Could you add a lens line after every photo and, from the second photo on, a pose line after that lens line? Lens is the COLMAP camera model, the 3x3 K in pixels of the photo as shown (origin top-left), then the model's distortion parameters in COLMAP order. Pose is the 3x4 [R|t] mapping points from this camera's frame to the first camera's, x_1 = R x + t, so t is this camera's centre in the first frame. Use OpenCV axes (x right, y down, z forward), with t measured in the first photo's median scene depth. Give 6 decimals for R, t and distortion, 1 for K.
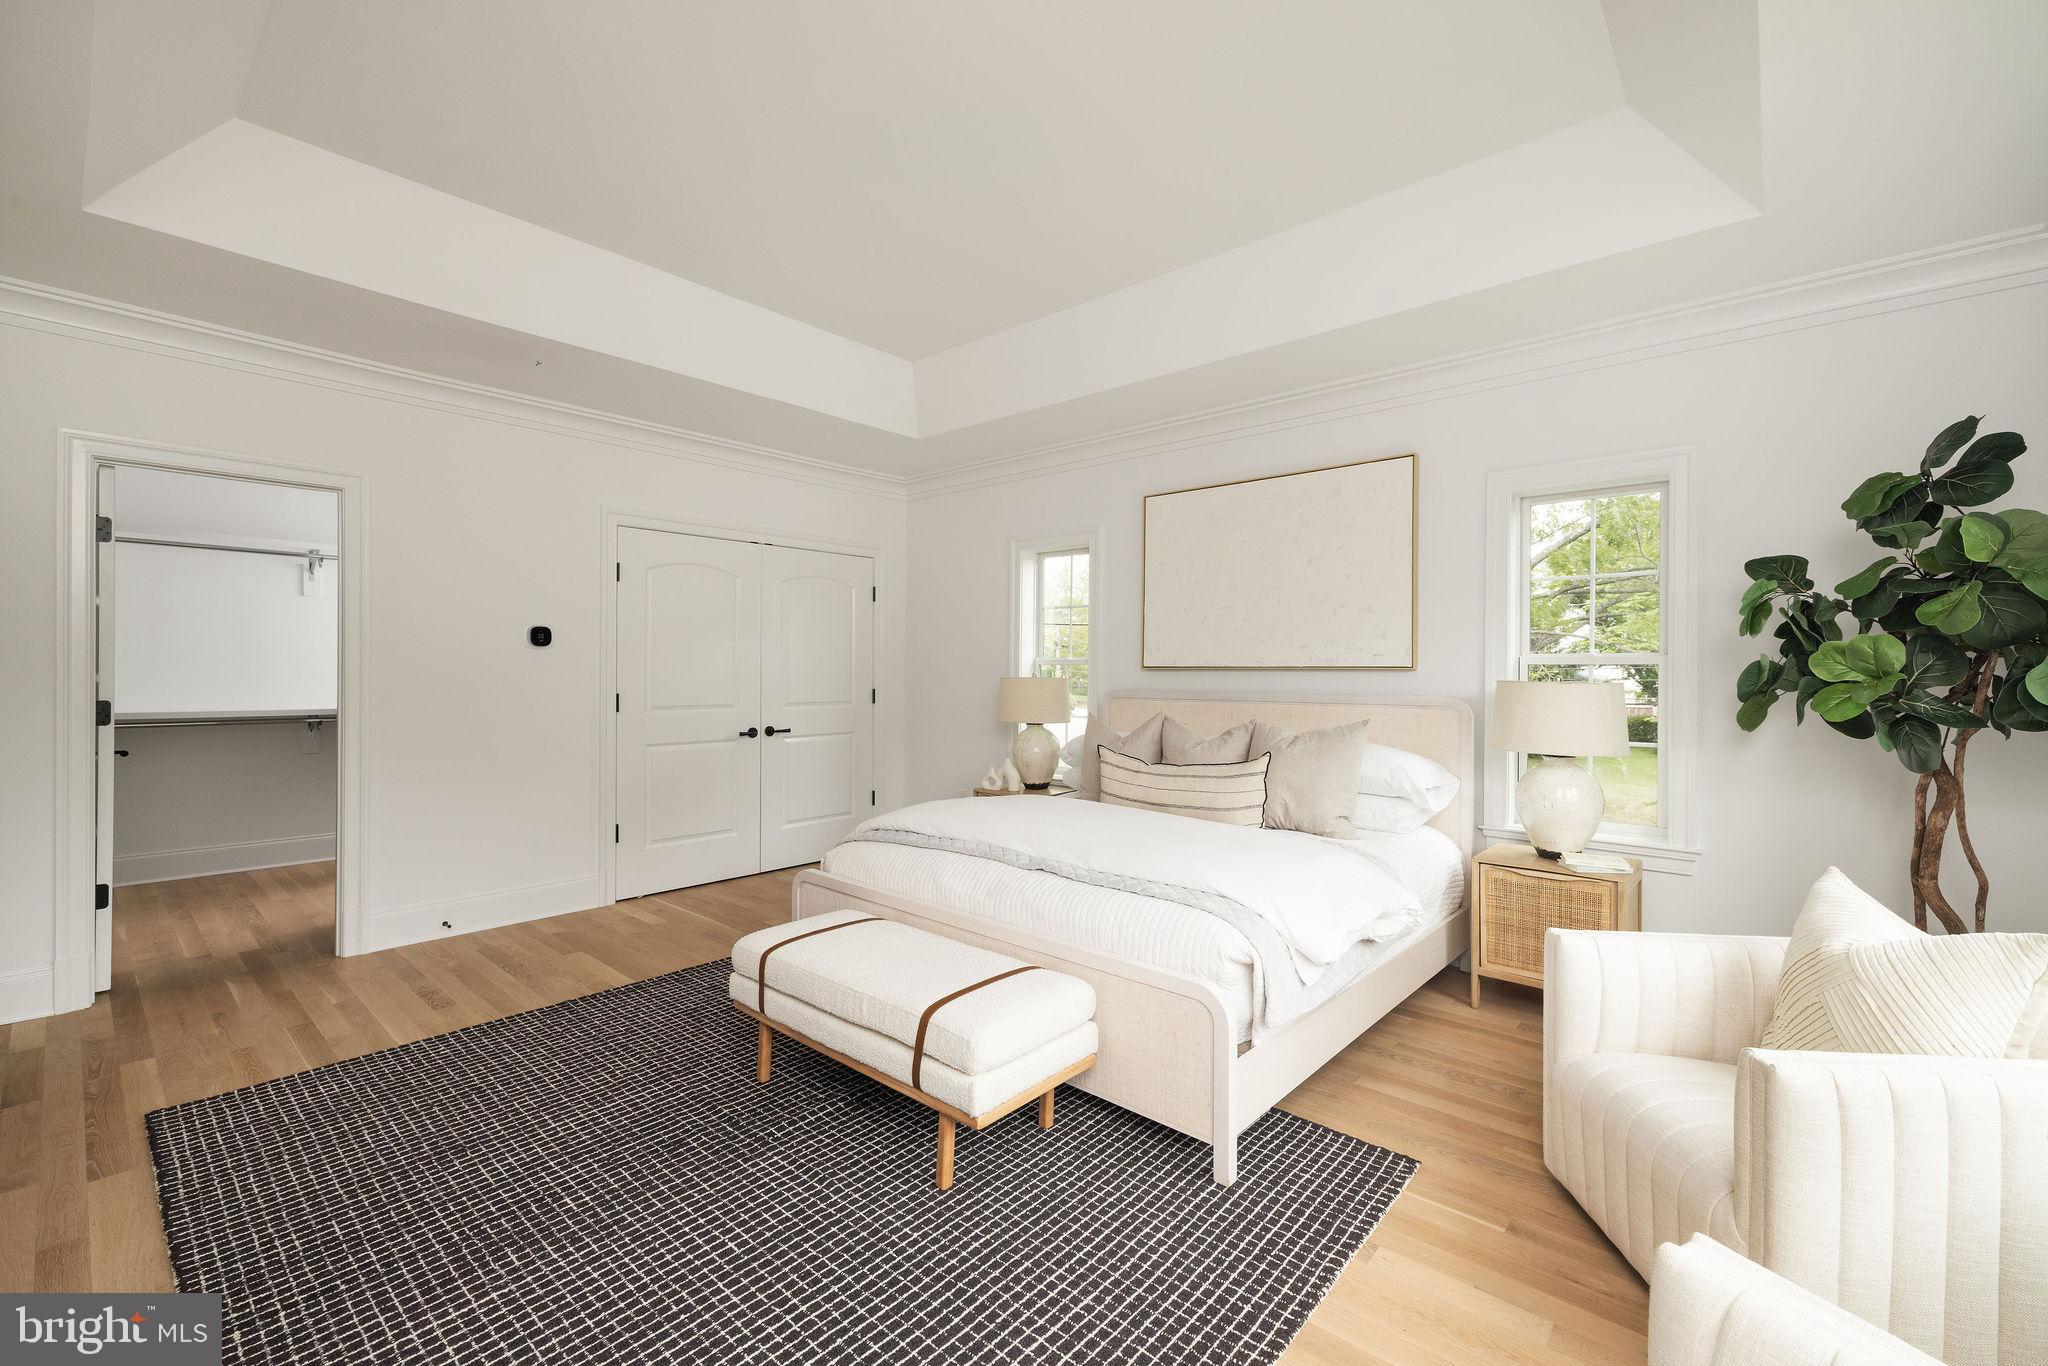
lens RADIAL K [[858.4, 0, 1011.3], [0, 858.4, 671.2], [0, 0, 1]] dist [-0.001704, 0.000085]
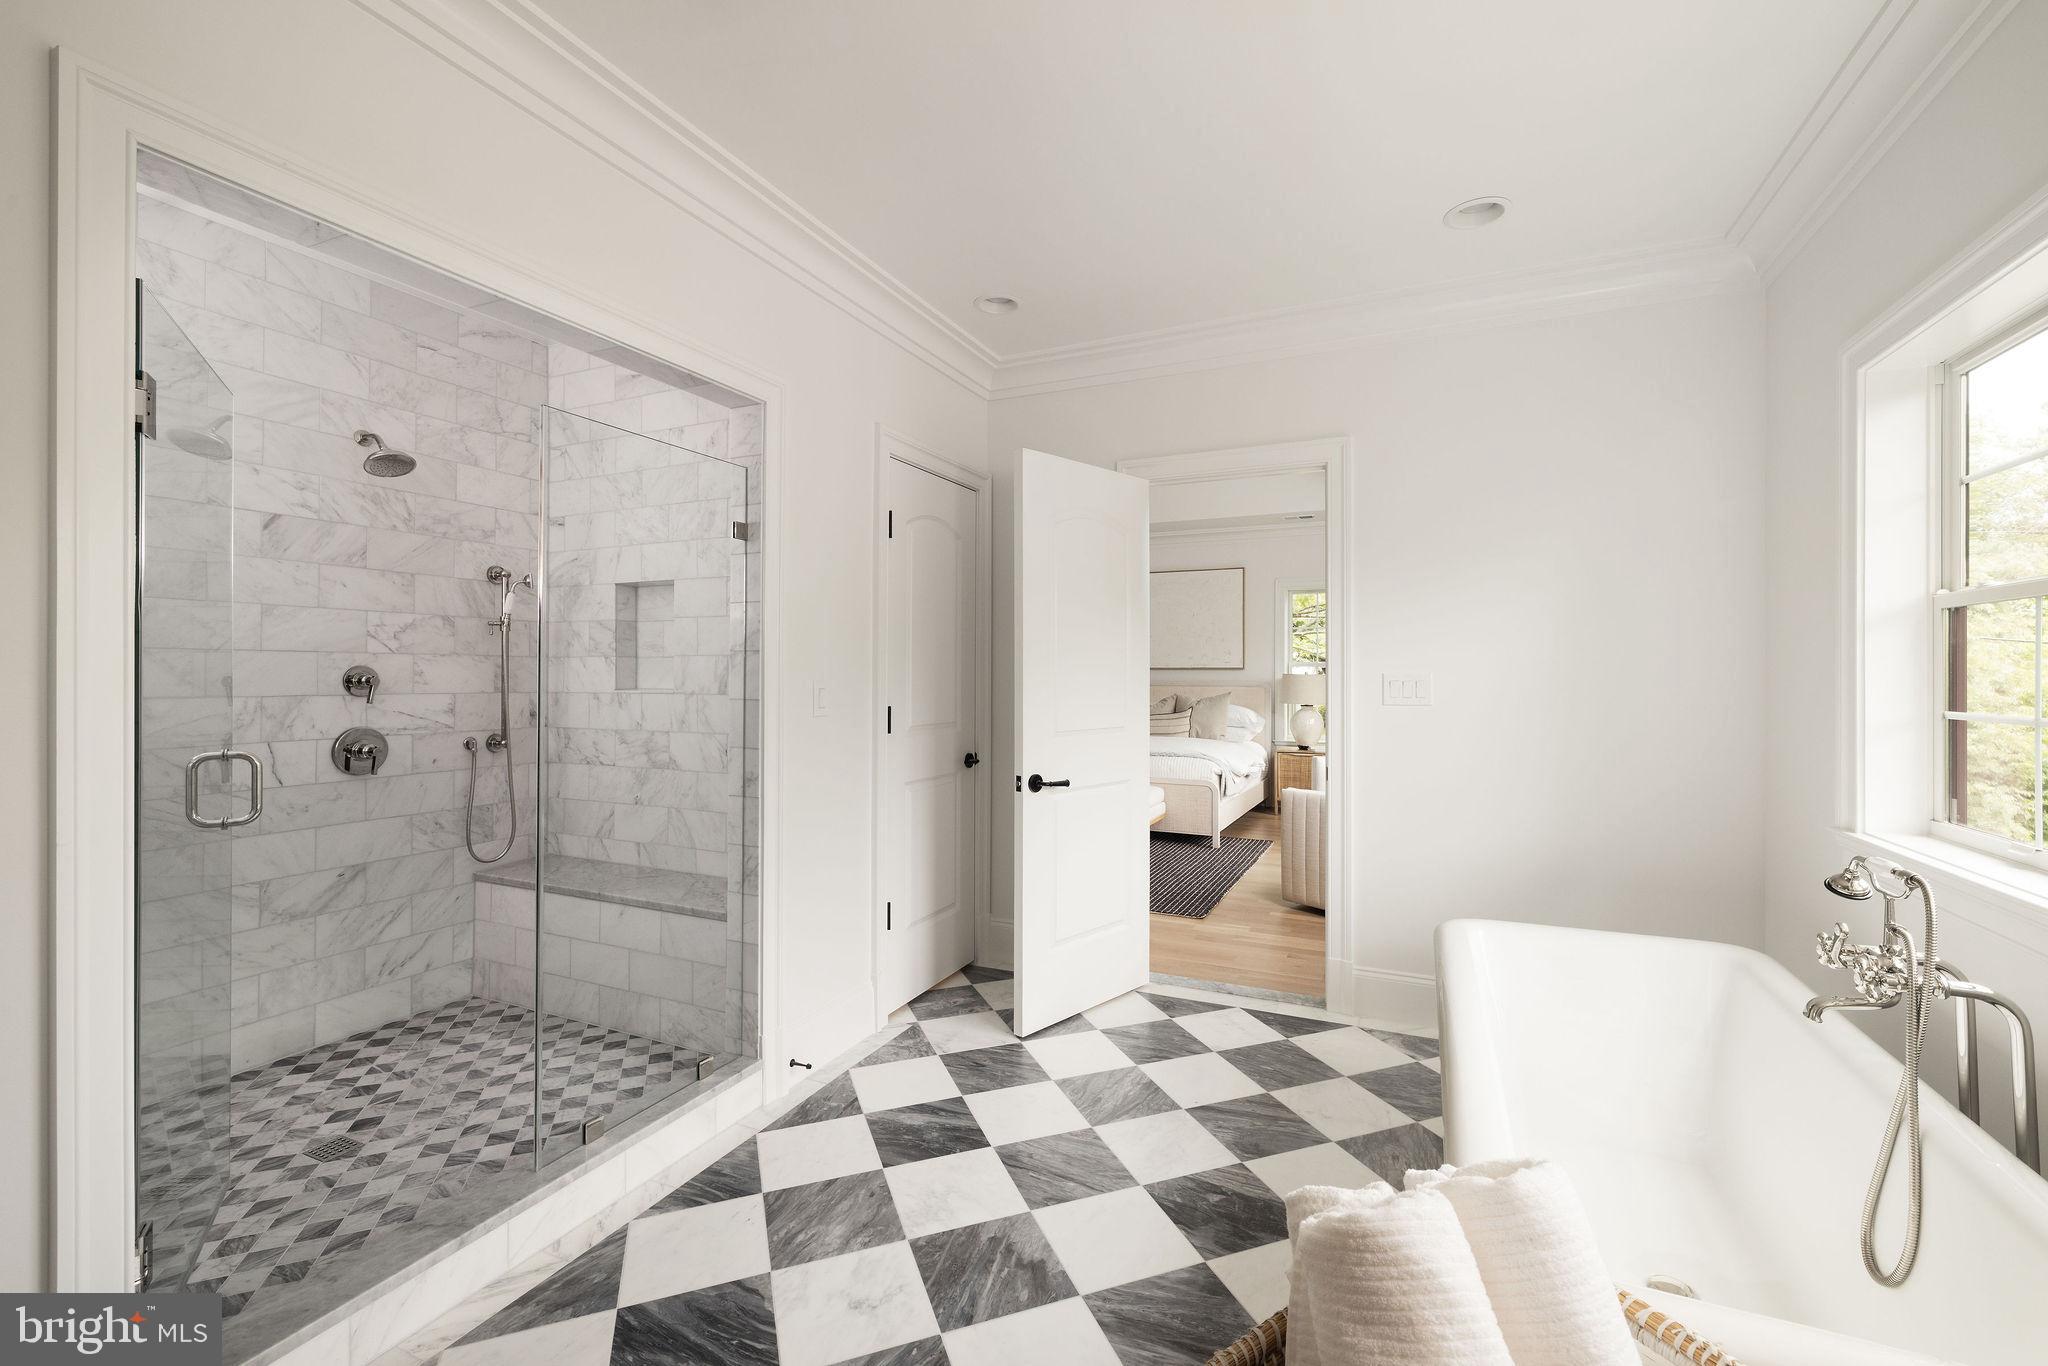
lens RADIAL K [[858.4, 0, 1046.3], [0, 858.4, 675.3], [0, 0, 1]] dist [-0.001704, 0.000085]
pose [[0.950133, -0.012175, 0.311607, -0.718889], [0.012375, 0.999923, 0.001334, 0.005617], [-0.311599, 0.002589, 0.950210, -0.943706]]
